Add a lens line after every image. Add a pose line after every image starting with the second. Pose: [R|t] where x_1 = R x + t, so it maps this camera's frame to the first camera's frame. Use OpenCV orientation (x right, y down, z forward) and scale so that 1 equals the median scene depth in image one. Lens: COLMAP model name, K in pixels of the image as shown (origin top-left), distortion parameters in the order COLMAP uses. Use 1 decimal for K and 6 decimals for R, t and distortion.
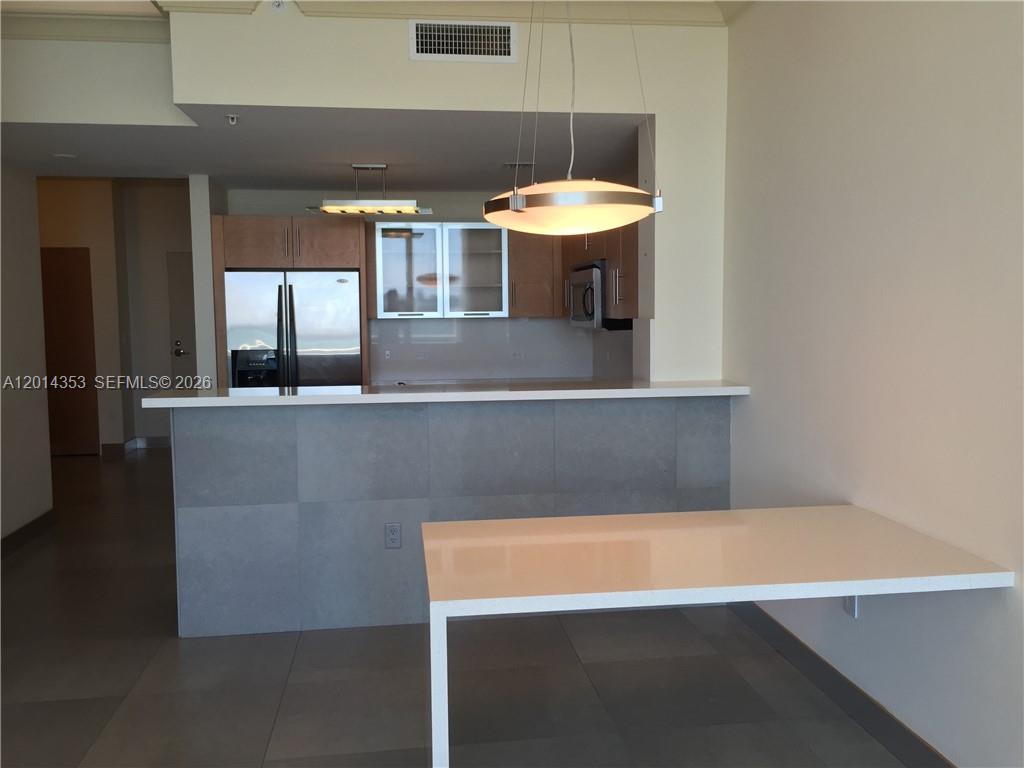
lens RADIAL K [[871.8, 0, 516.7], [0, 871.8, 382.1], [0, 0, 1]] dist [0.059224, -0.010551]
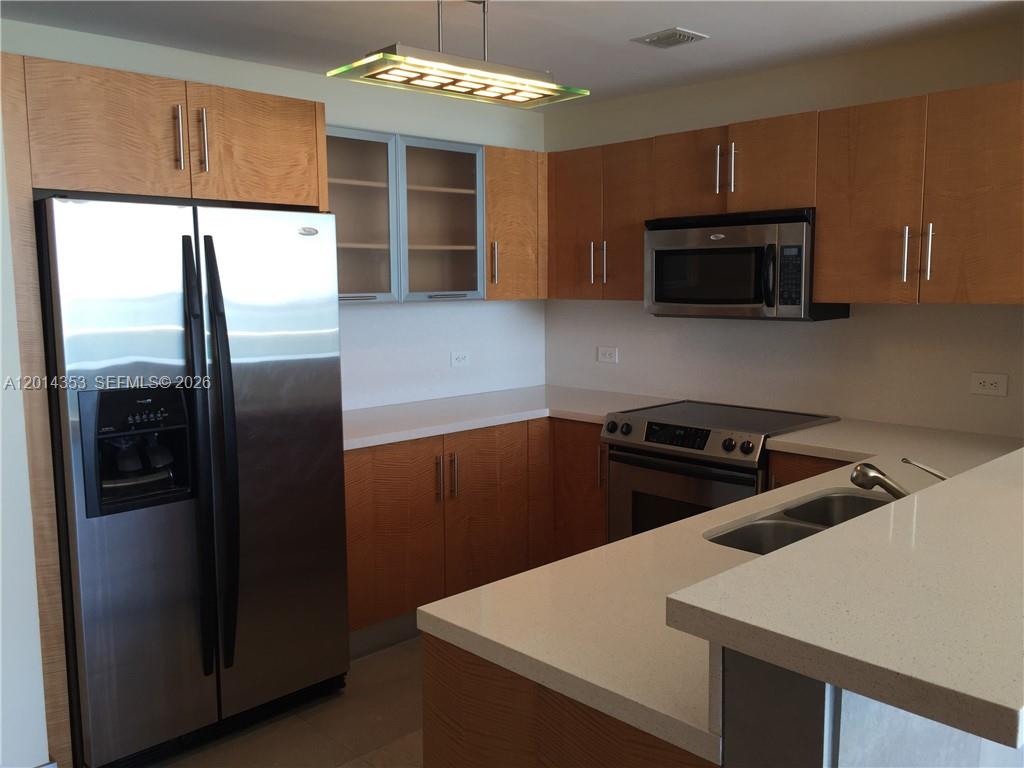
lens RADIAL K [[878.4, 0, 512.0], [0, 878.4, 384.0], [0, 0, 1]] dist [0.060069, -0.072778]
pose [[0.812097, -0.067350, 0.579622, -0.397837], [0.052095, 0.997718, 0.042942, -0.047874], [-0.581192, -0.004678, 0.813753, 0.545949]]
